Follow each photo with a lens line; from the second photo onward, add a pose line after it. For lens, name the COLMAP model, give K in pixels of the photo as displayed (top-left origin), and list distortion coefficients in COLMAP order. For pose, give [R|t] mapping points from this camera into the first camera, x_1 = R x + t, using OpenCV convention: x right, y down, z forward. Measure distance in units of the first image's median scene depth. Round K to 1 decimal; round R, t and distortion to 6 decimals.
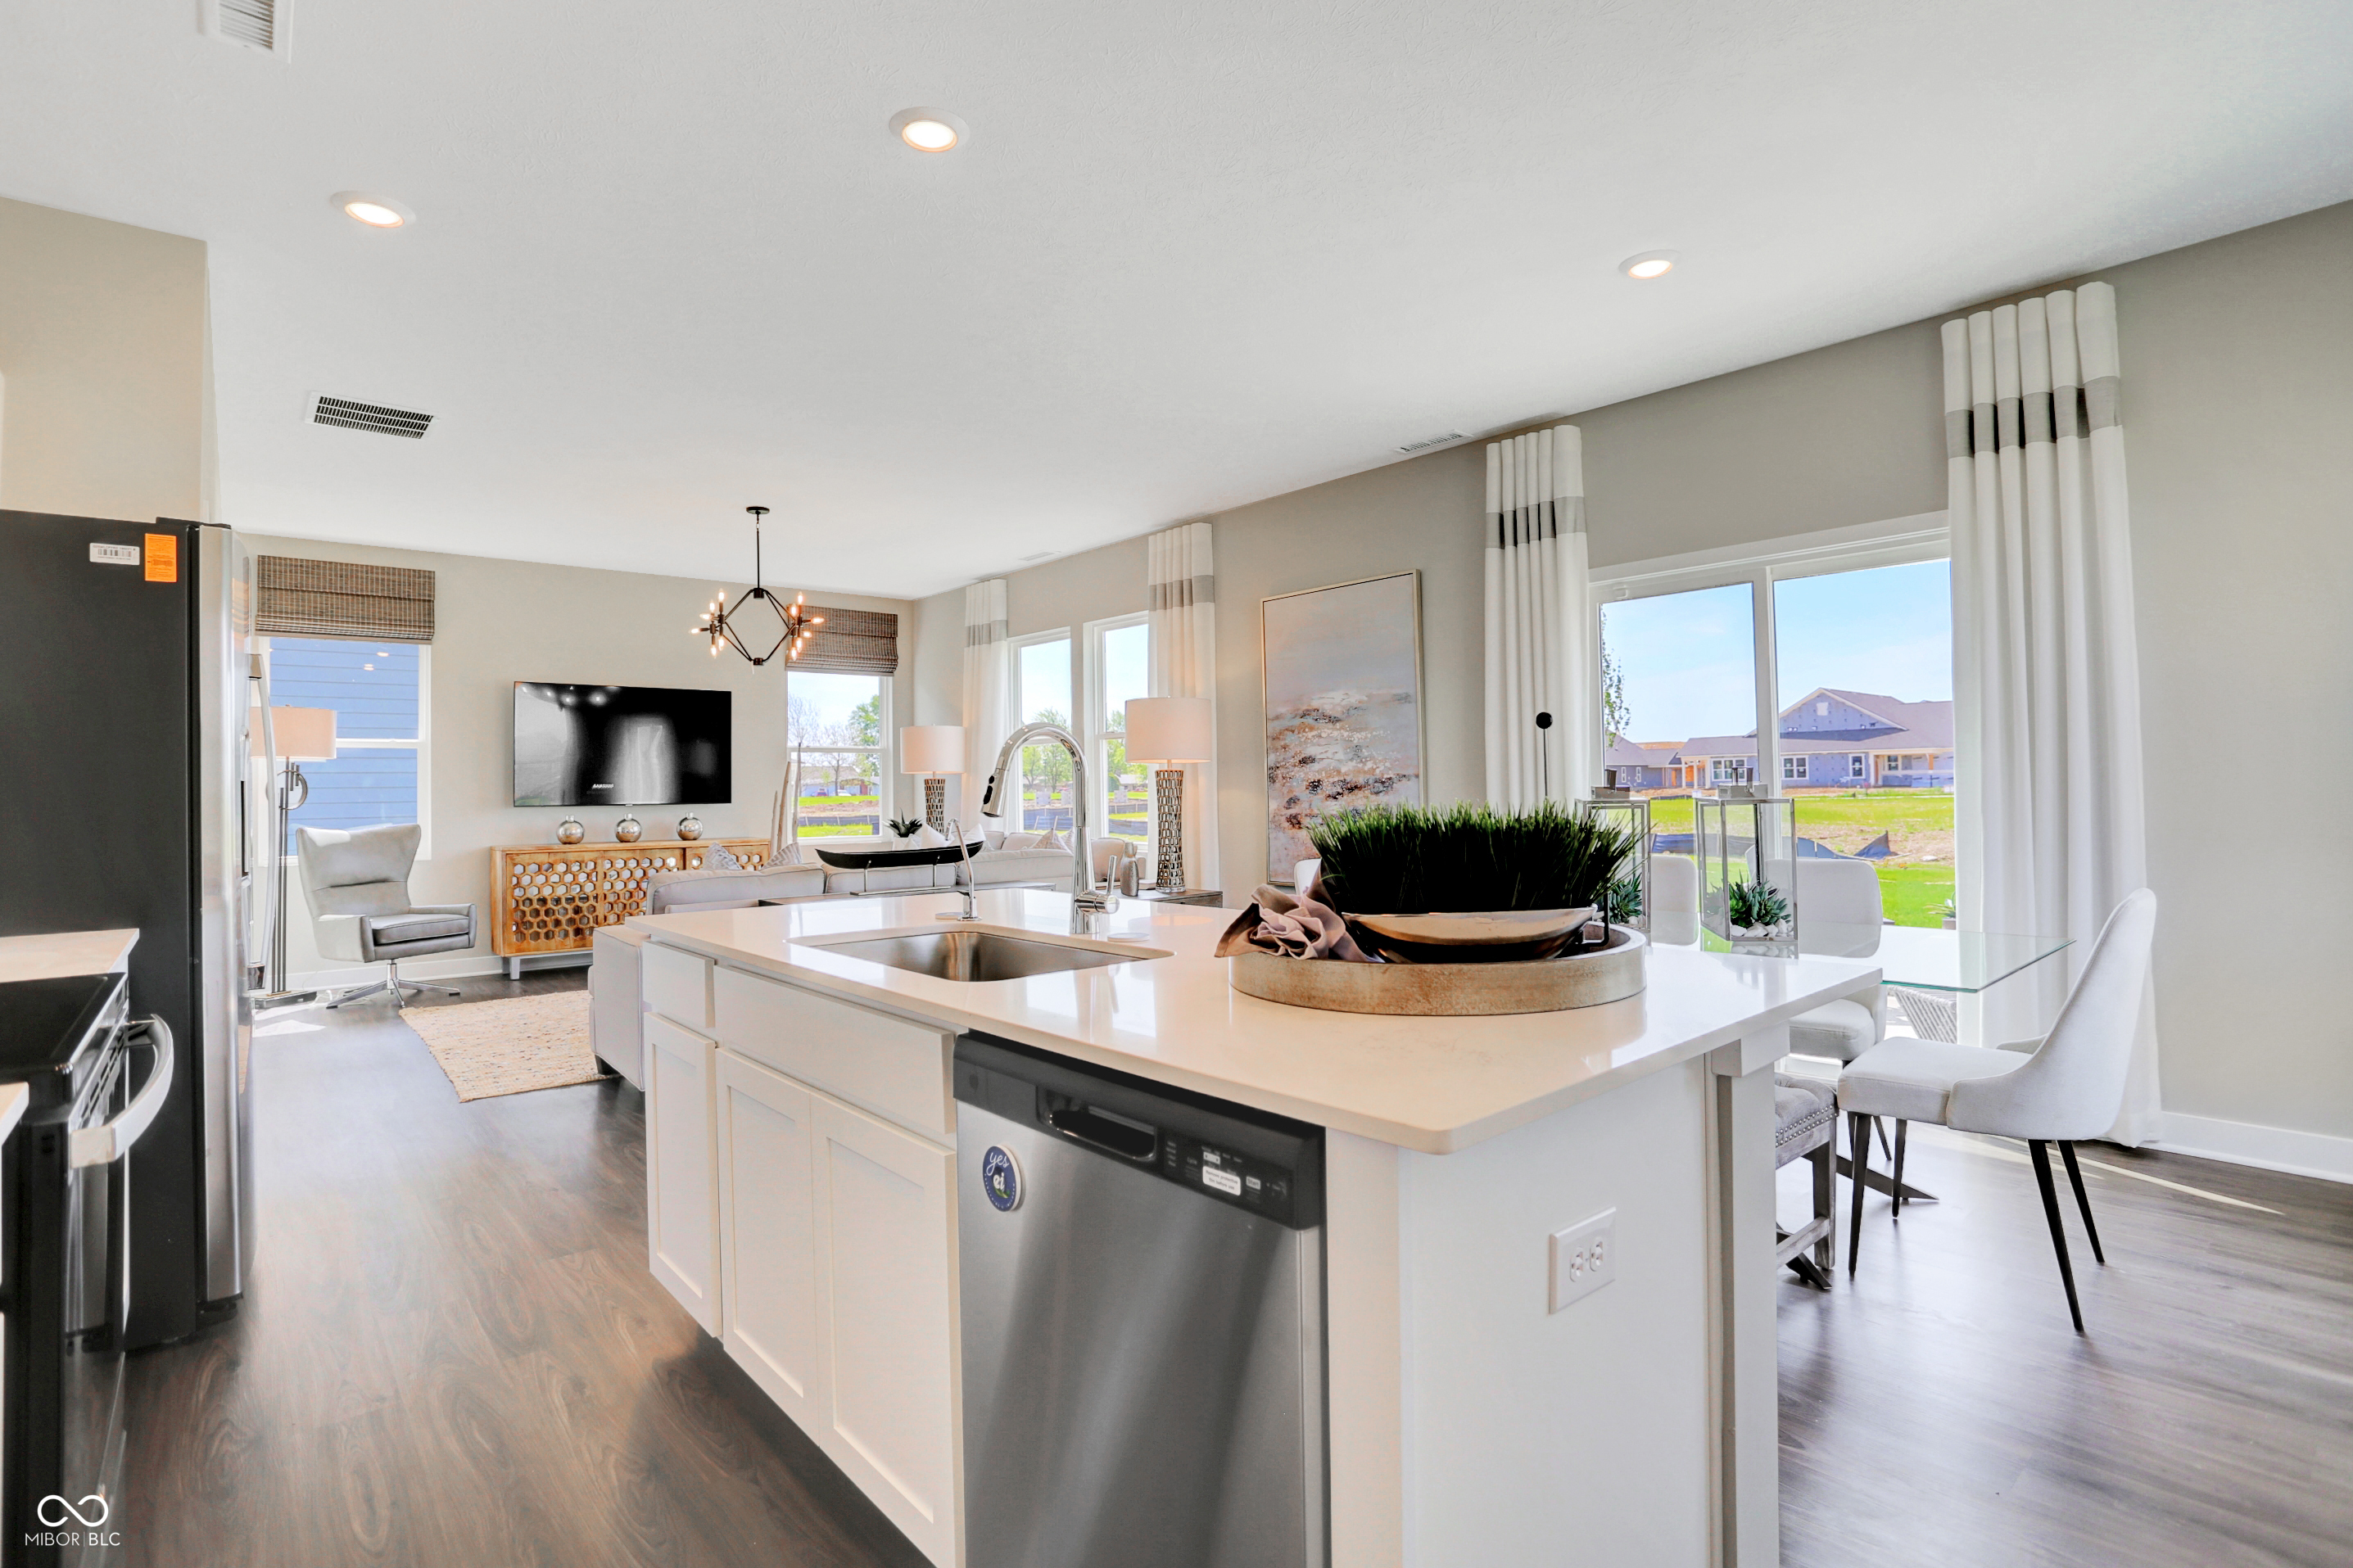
lens RADIAL K [[1152.0, 0, 1144.8], [0, 1152.0, 784.4], [0, 0, 1]] dist [-0.027507, 0.000177]
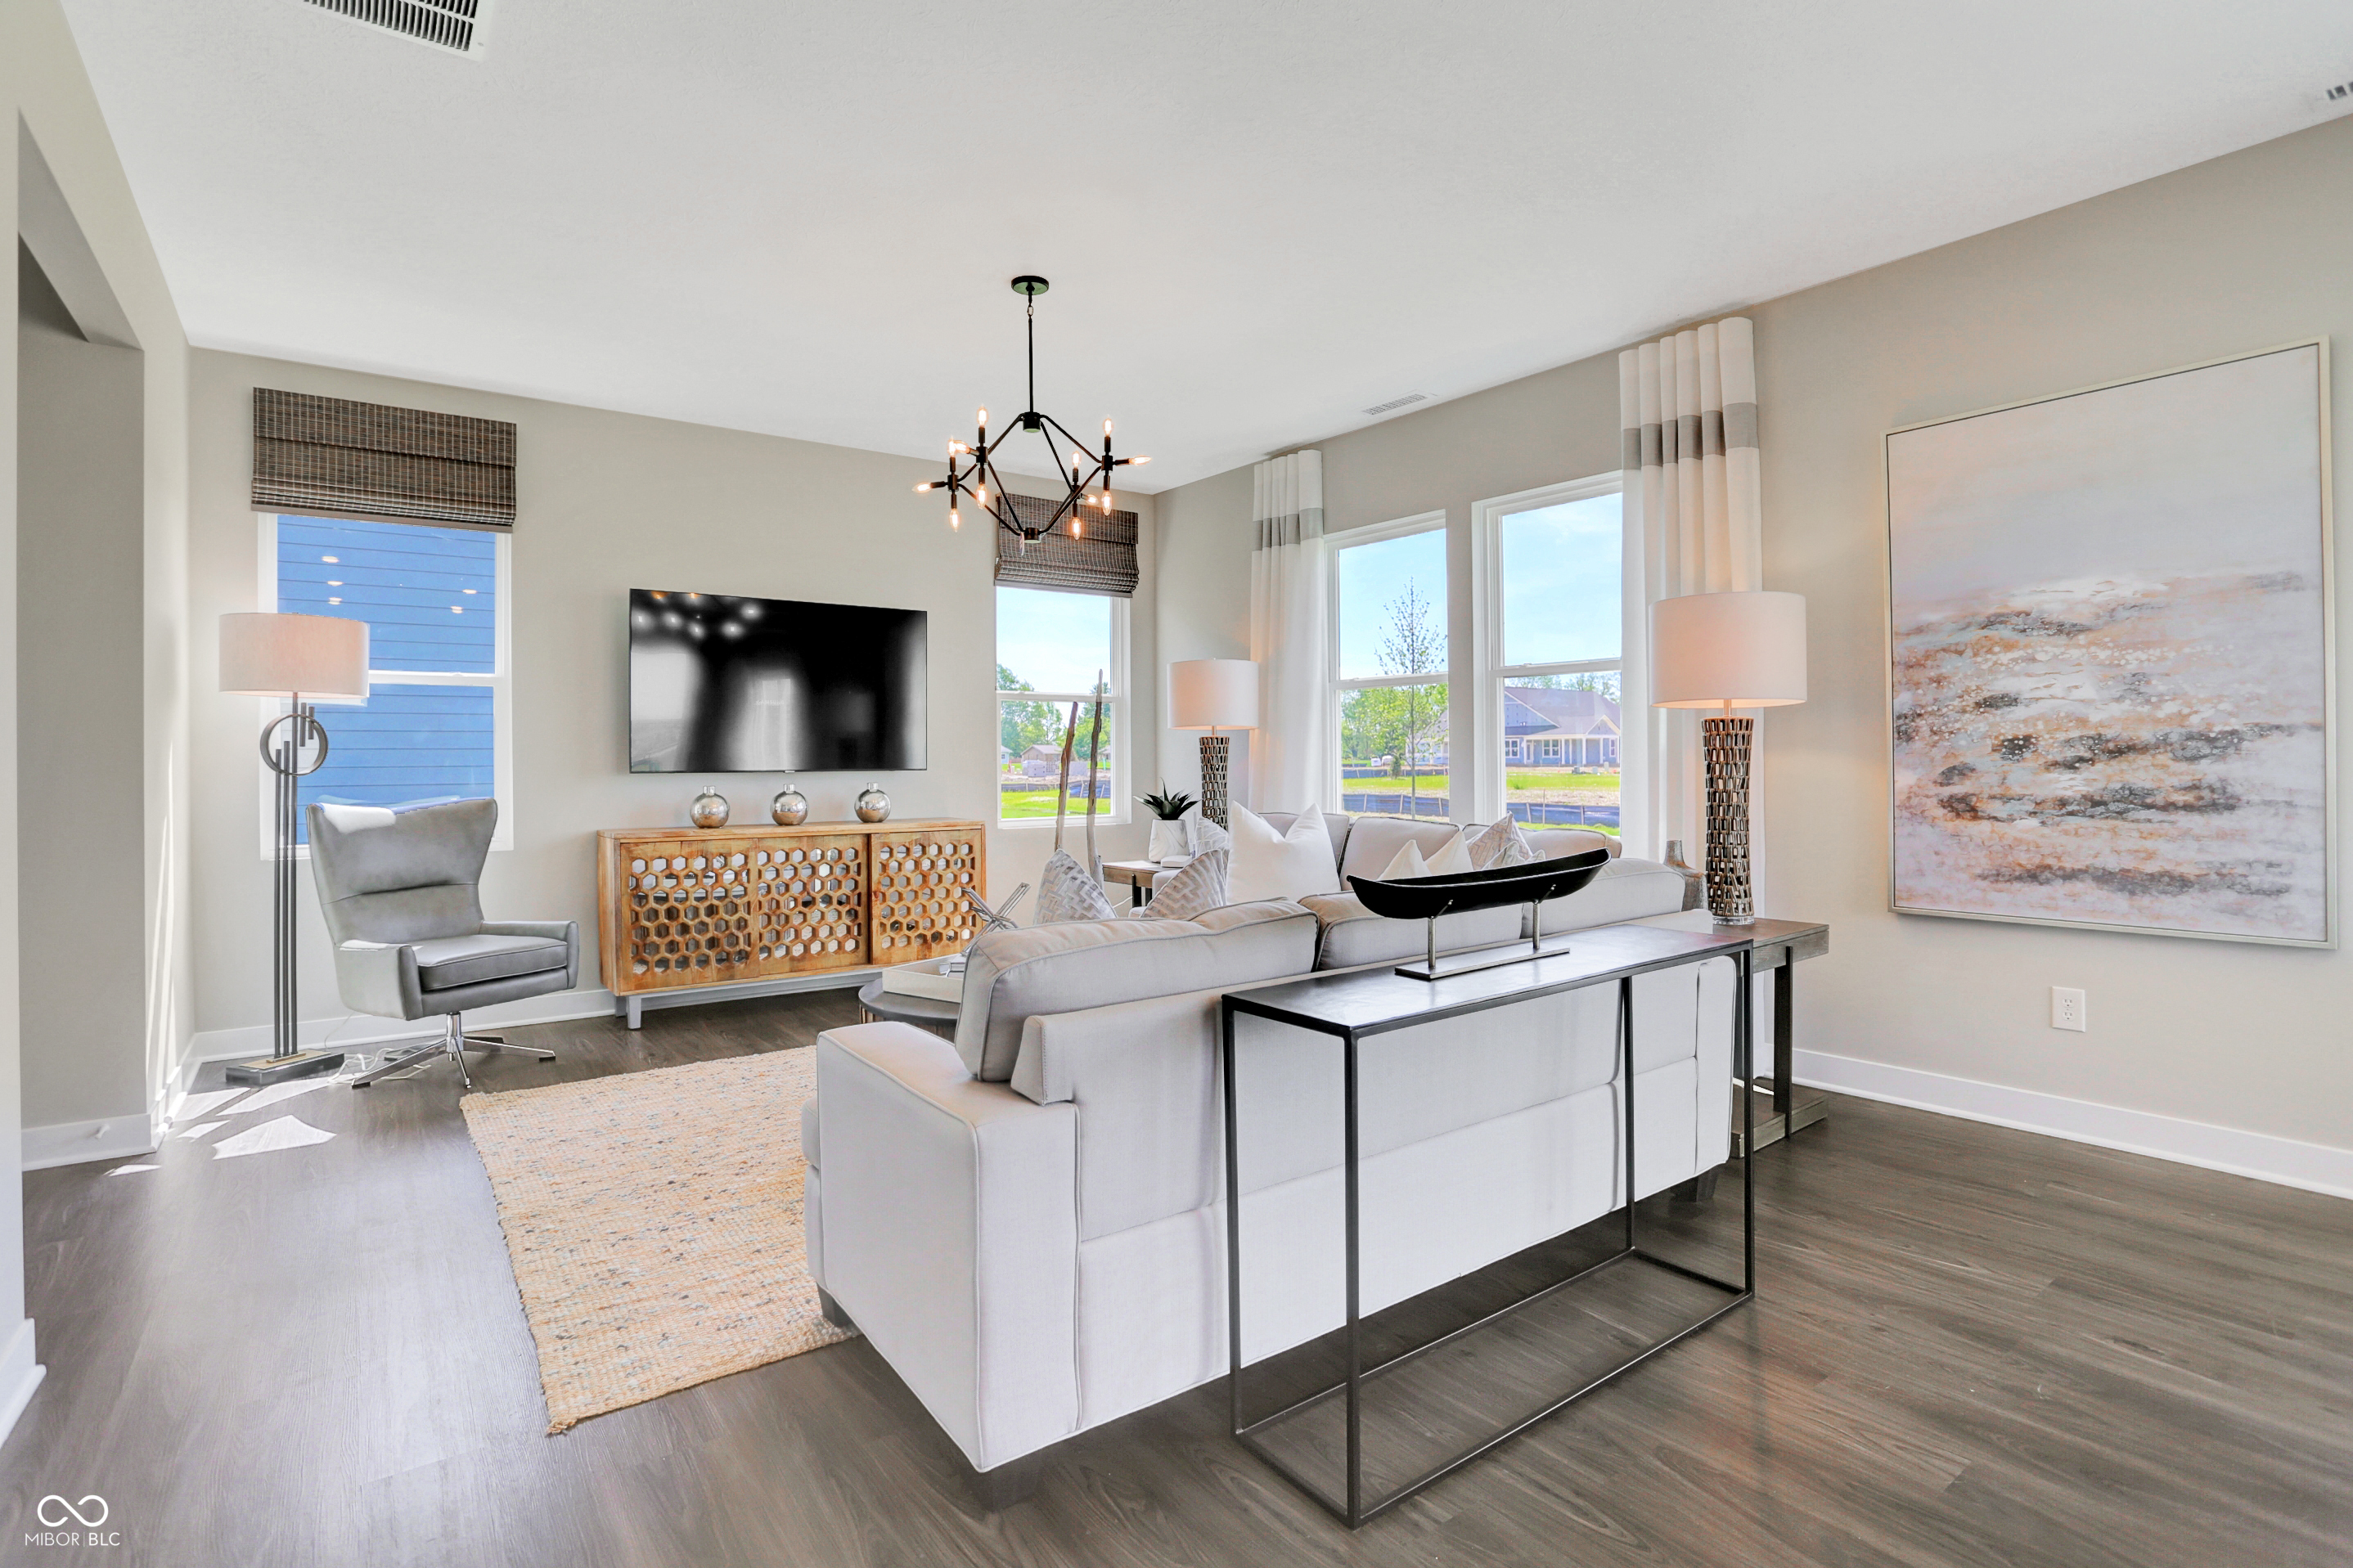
lens RADIAL K [[1148.7, 0, 1176.5], [0, 1148.7, 784.0], [0, 0, 1]] dist [-0.065917, 0.025753]
pose [[0.999002, 0.007224, -0.044069, -0.210126], [-0.006099, 0.999654, 0.025606, 0.007200], [0.044239, -0.025312, 0.998700, 0.362175]]
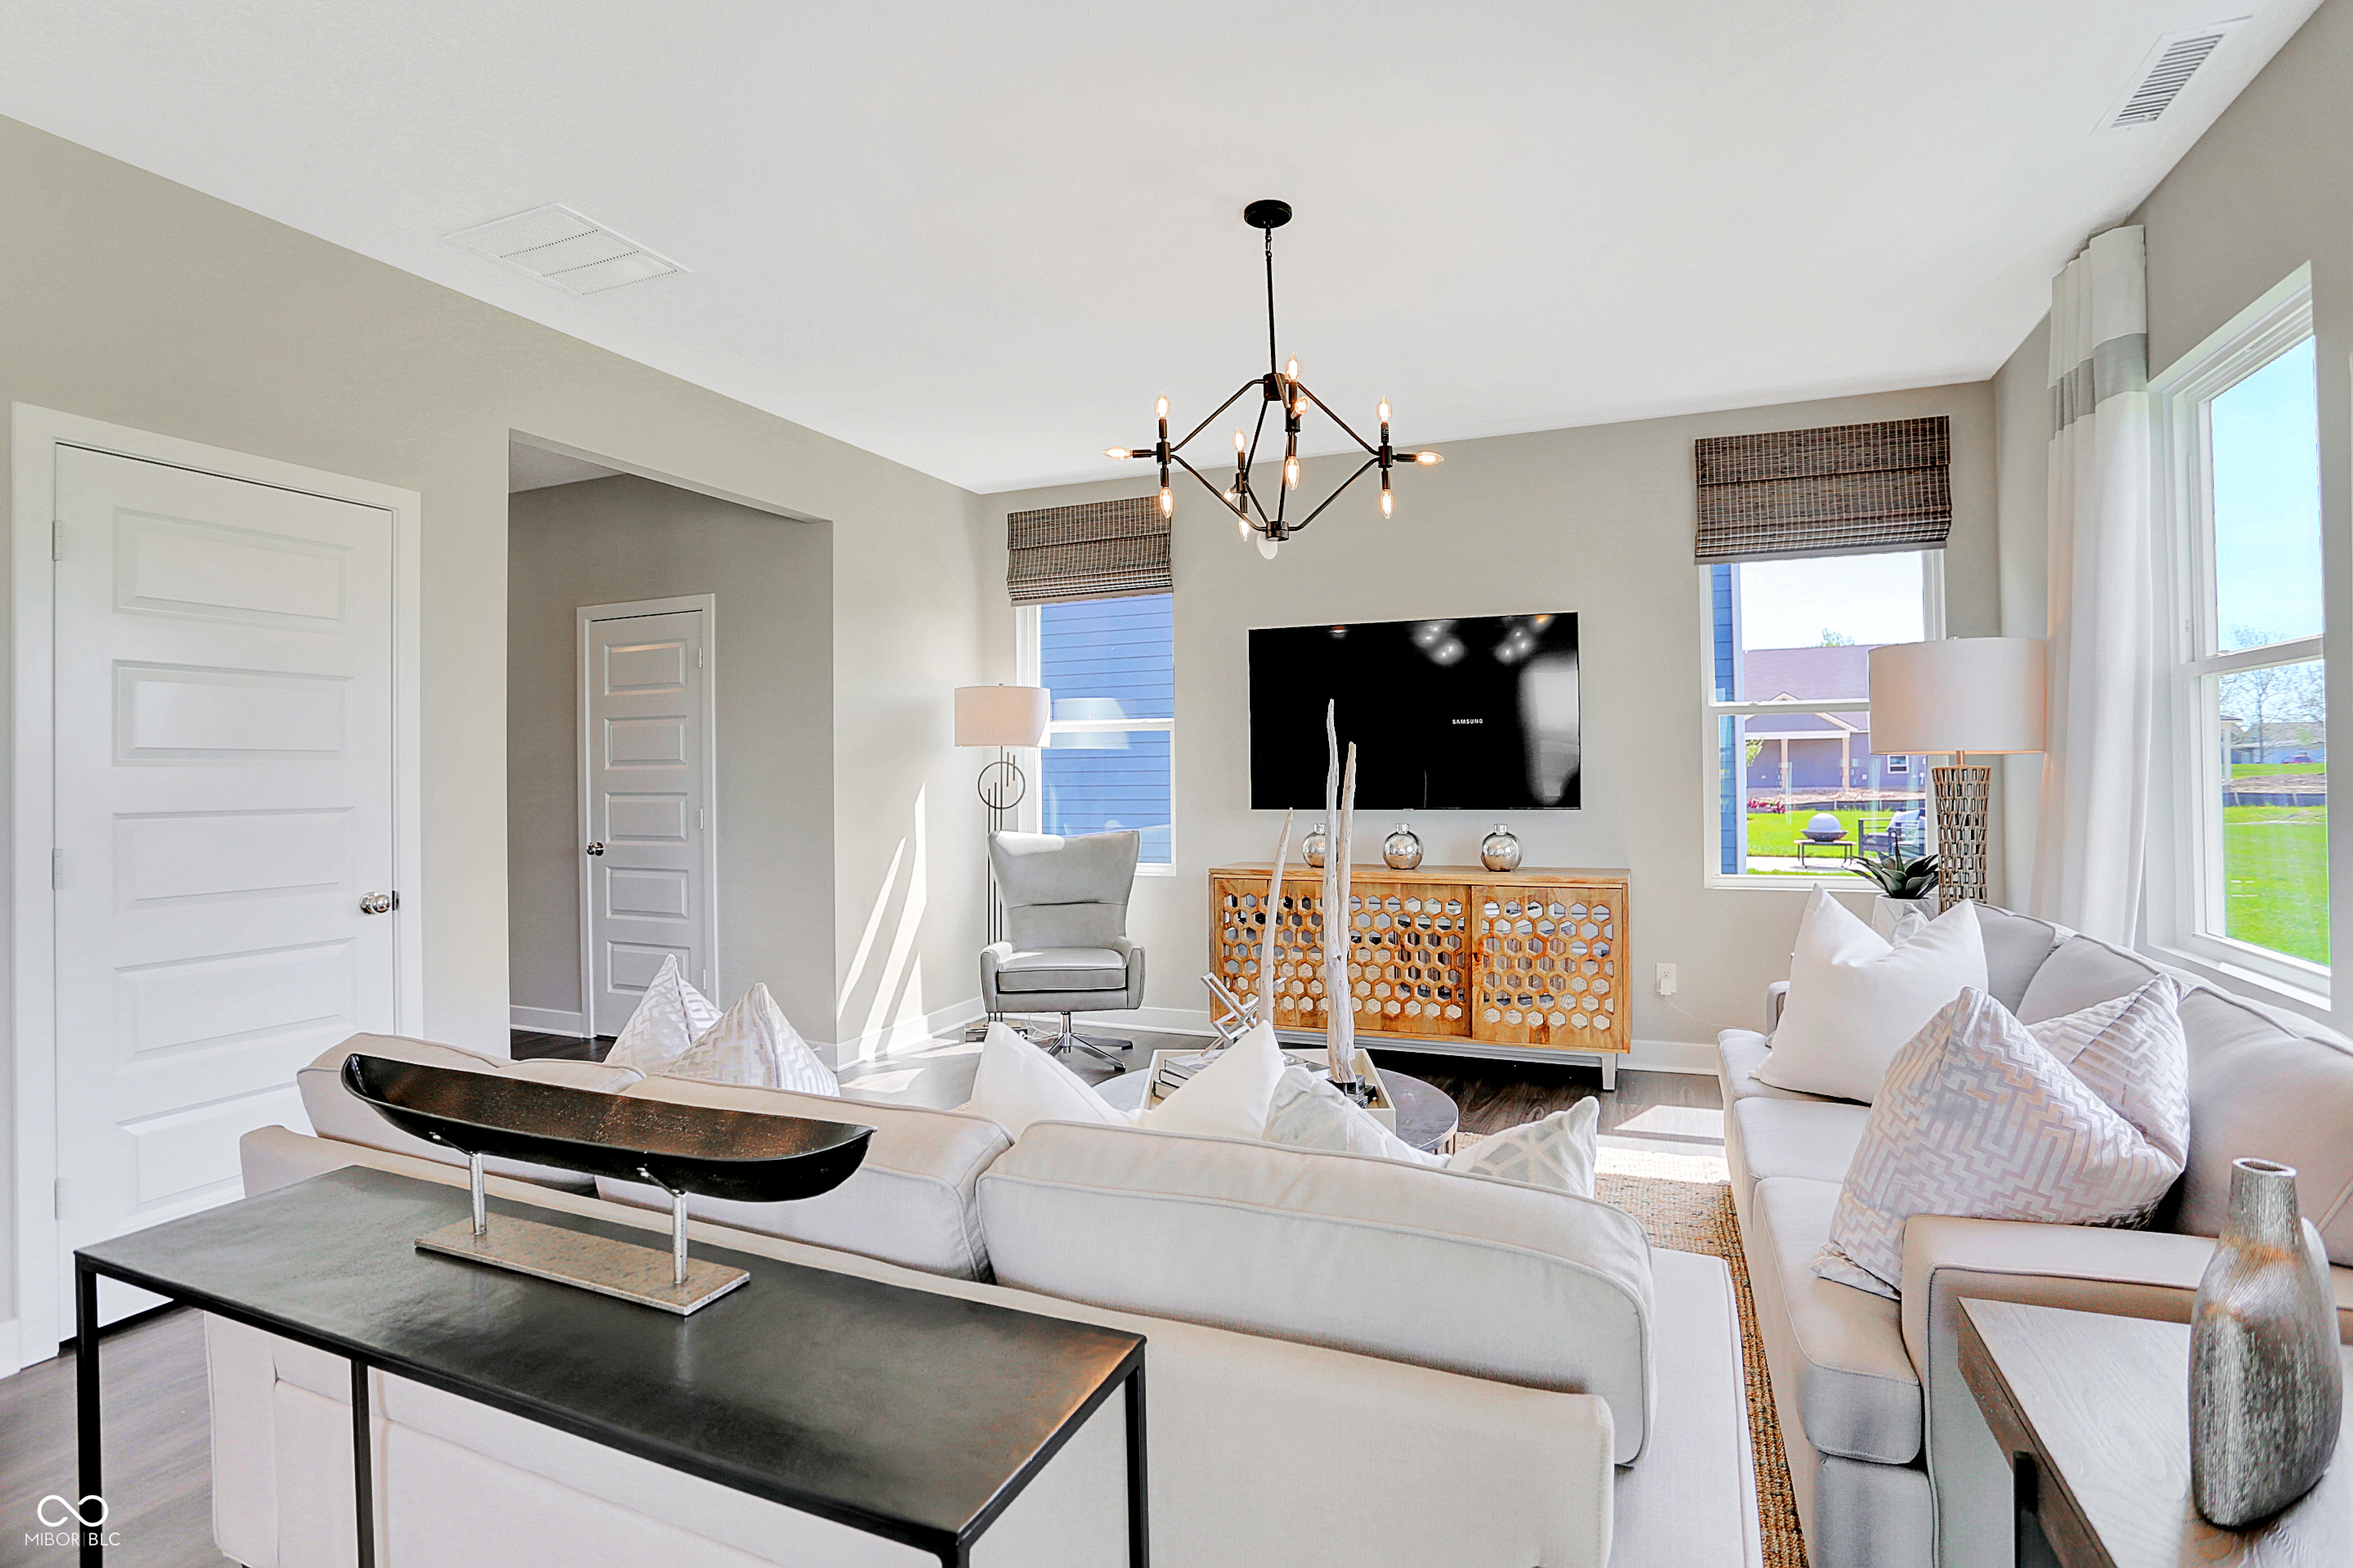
lens RADIAL K [[1150.8, 0, 1193.0], [0, 1150.8, 765.9], [0, 0, 1]] dist [-0.063664, 0.025615]
pose [[0.481336, 0.001435, -0.876535, 0.052466], [0.010170, 0.999922, 0.007221, -0.013211], [0.876477, -0.012390, 0.481284, 0.670778]]
